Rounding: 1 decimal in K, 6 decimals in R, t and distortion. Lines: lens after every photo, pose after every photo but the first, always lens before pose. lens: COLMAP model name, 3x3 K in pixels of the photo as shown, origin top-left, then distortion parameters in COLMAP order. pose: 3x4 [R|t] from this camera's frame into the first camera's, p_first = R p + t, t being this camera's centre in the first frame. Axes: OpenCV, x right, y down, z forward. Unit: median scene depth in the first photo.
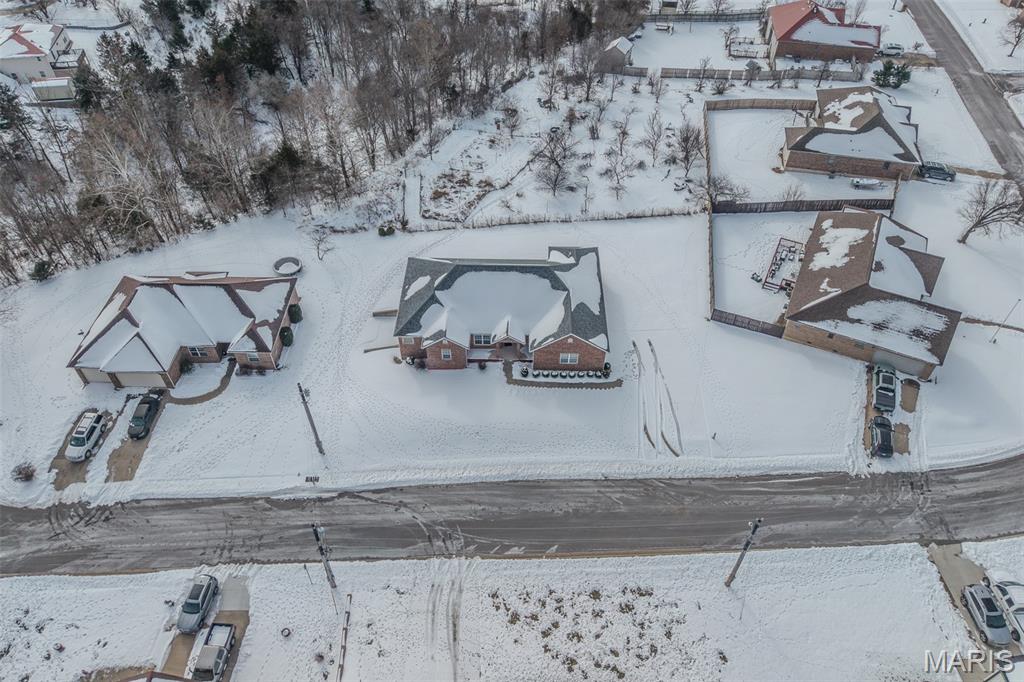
lens RADIAL K [[687.7, 0, 514.1], [0, 687.7, 347.2], [0, 0, 1]] dist [0.006806, -0.005649]
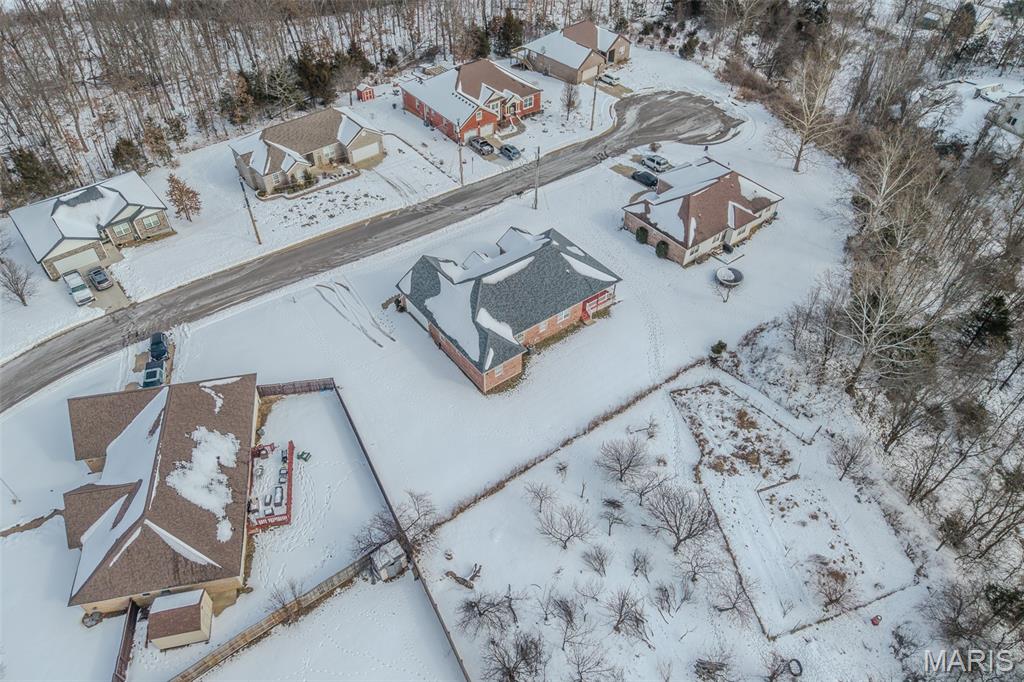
lens RADIAL K [[687.7, 0, 514.1], [0, 687.7, 347.2], [0, 0, 1]] dist [0.006806, -0.005649]
pose [[-0.788098, 0.423257, -0.446940, 0.508580], [-0.448682, 0.102081, 0.887842, -1.028645], [0.421410, 0.900240, 0.109458, 0.984579]]
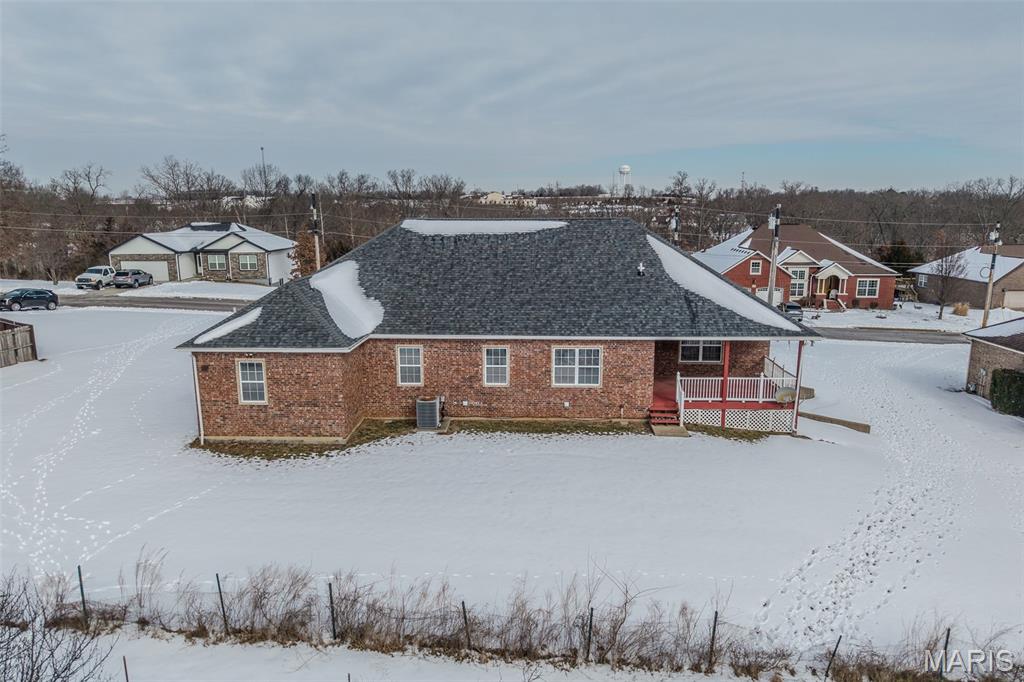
lens RADIAL K [[683.0, 0, 512.0], [0, 683.0, 341.0], [0, 0, 1]] dist [0.055416, -0.086408]
pose [[-0.999728, -0.009659, 0.021221, -0.022477], [0.012485, 0.546906, 0.837101, -0.417824], [-0.019692, 0.837138, -0.546637, 1.264904]]
